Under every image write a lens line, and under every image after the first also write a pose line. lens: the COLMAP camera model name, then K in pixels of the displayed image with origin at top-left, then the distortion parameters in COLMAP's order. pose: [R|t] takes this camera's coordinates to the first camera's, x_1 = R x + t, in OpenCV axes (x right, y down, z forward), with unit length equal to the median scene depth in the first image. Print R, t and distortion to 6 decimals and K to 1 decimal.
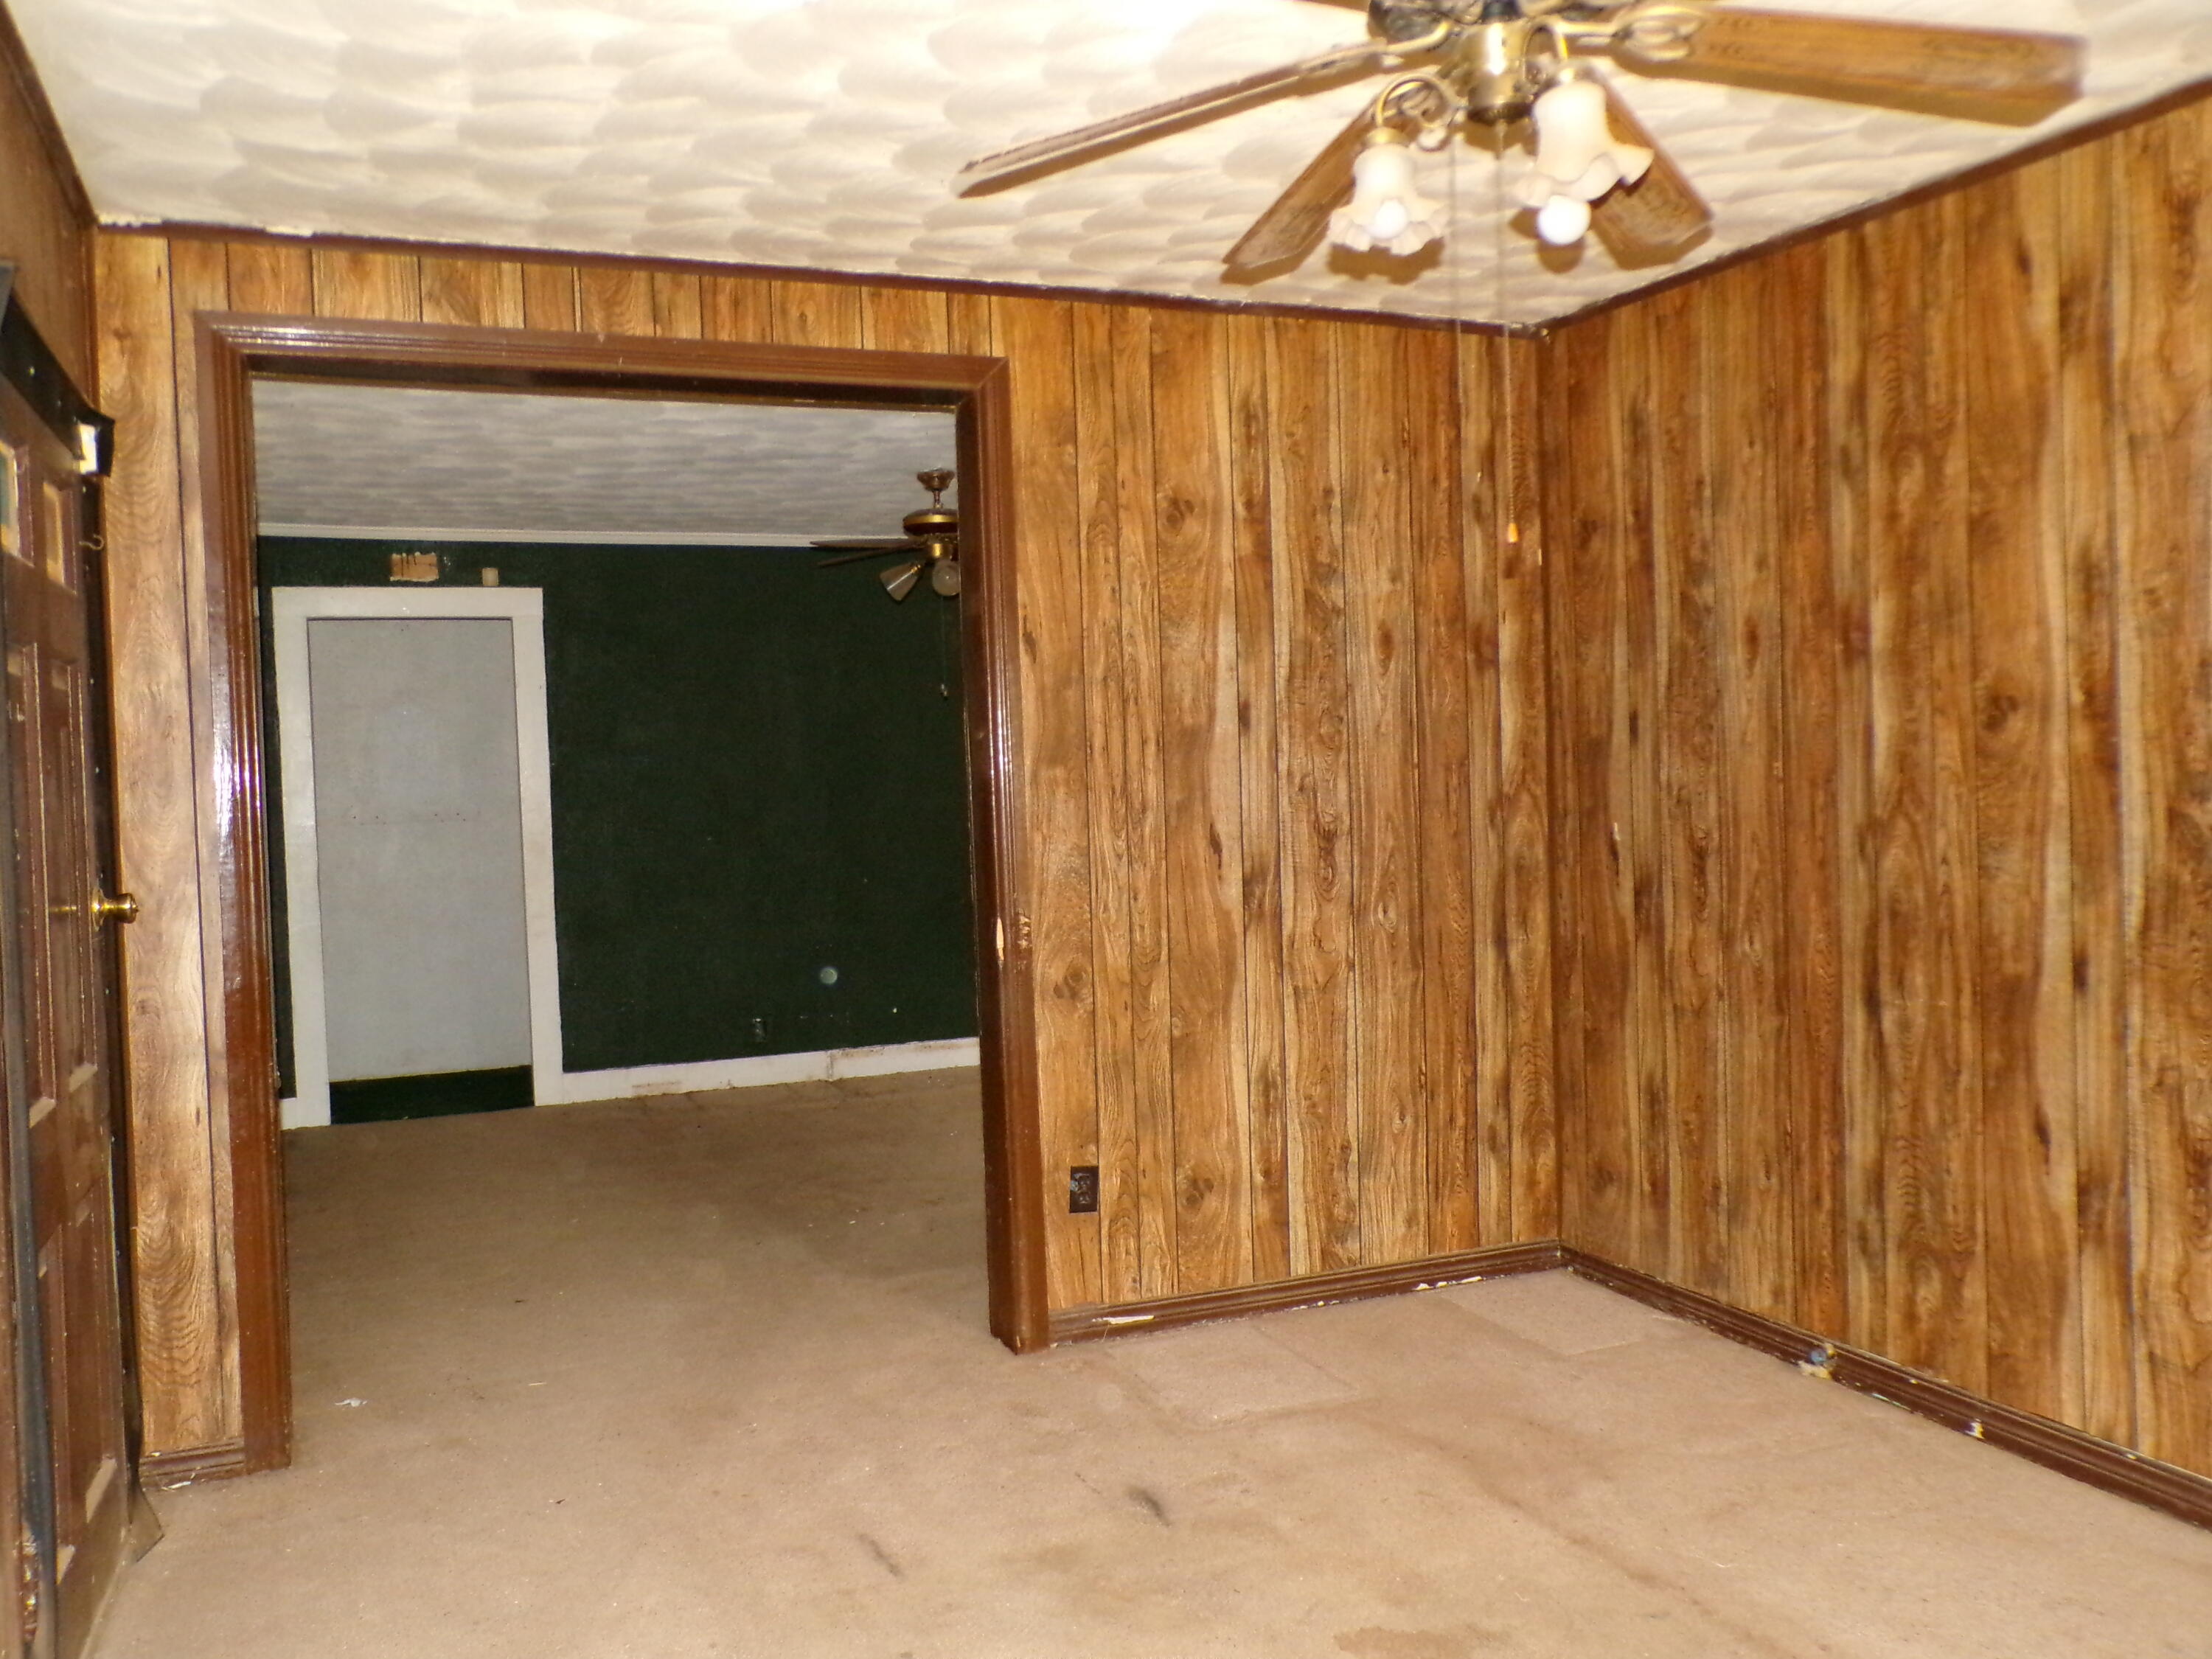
lens RADIAL K [[1853.0, 0, 1107.8], [0, 1853.0, 829.4], [0, 0, 1]] dist [0.004371, 0.004096]
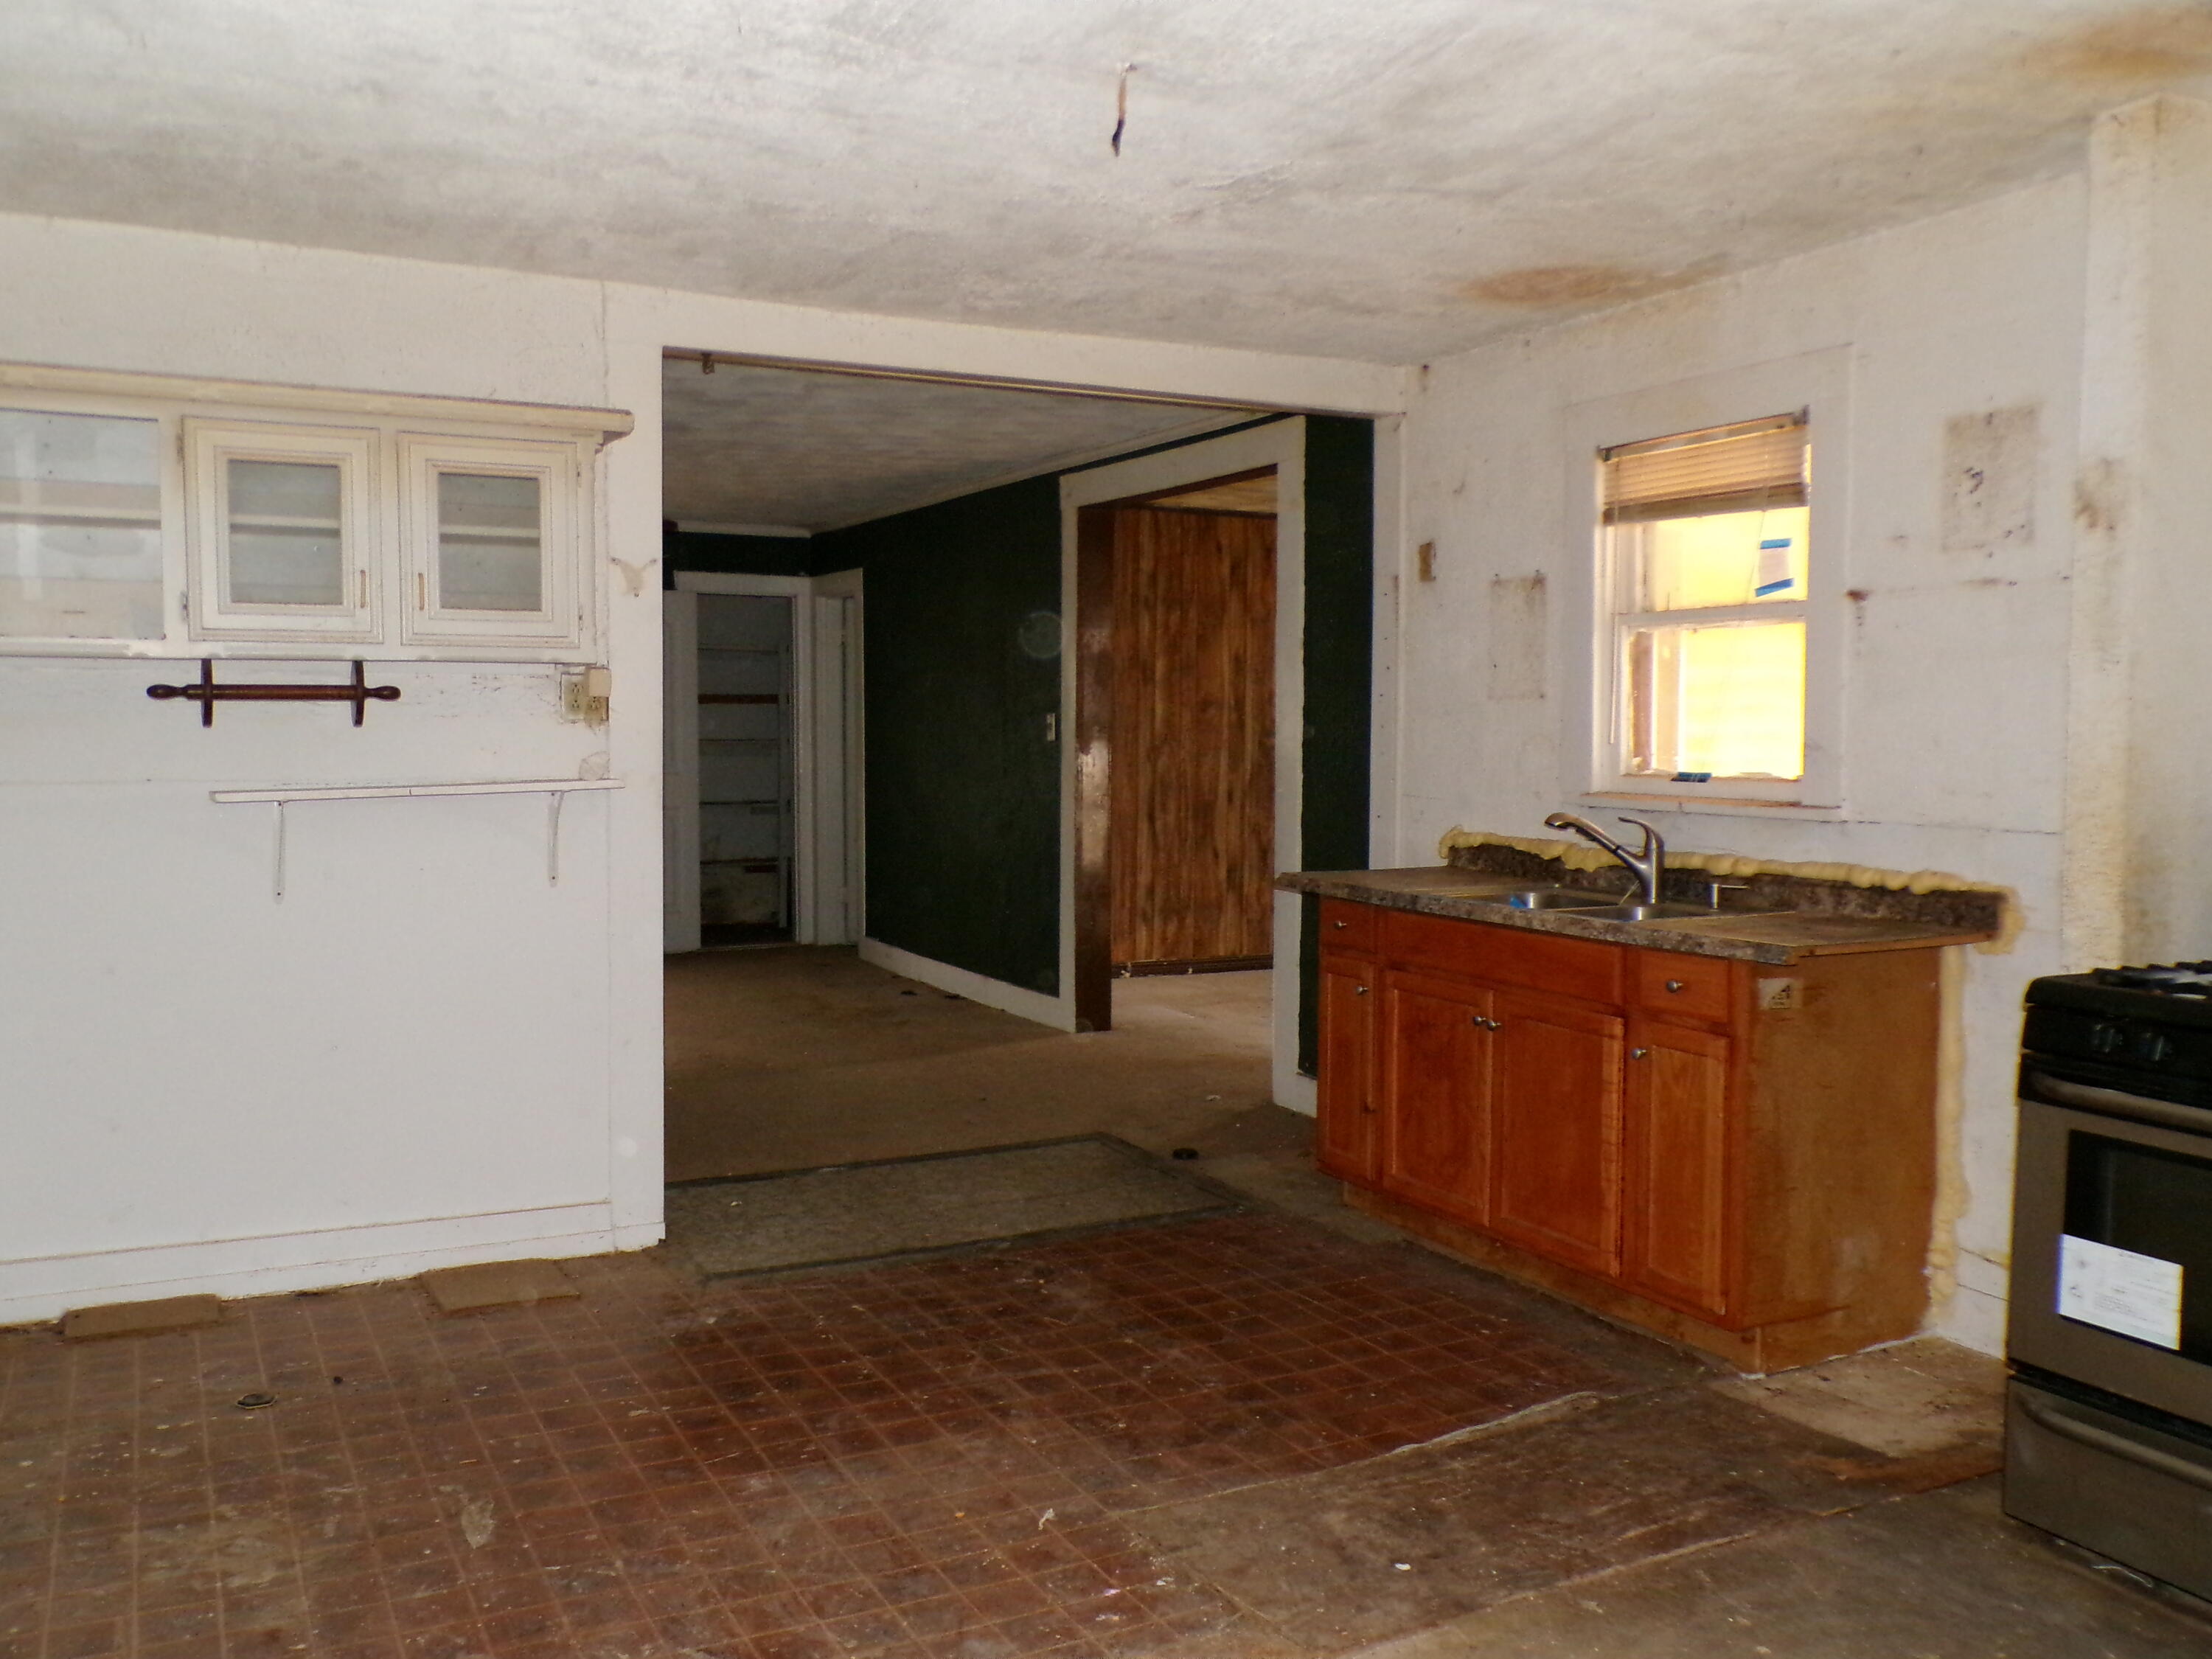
lens RADIAL K [[1853.0, 0, 1113.9], [0, 1853.0, 829.4], [0, 0, 1]] dist [0.004371, 0.004096]
pose [[-0.080381, -0.032459, 0.996236, -2.196275], [0.032476, 0.998854, 0.035164, 0.018442], [-0.996235, 0.035180, -0.079235, 1.310631]]
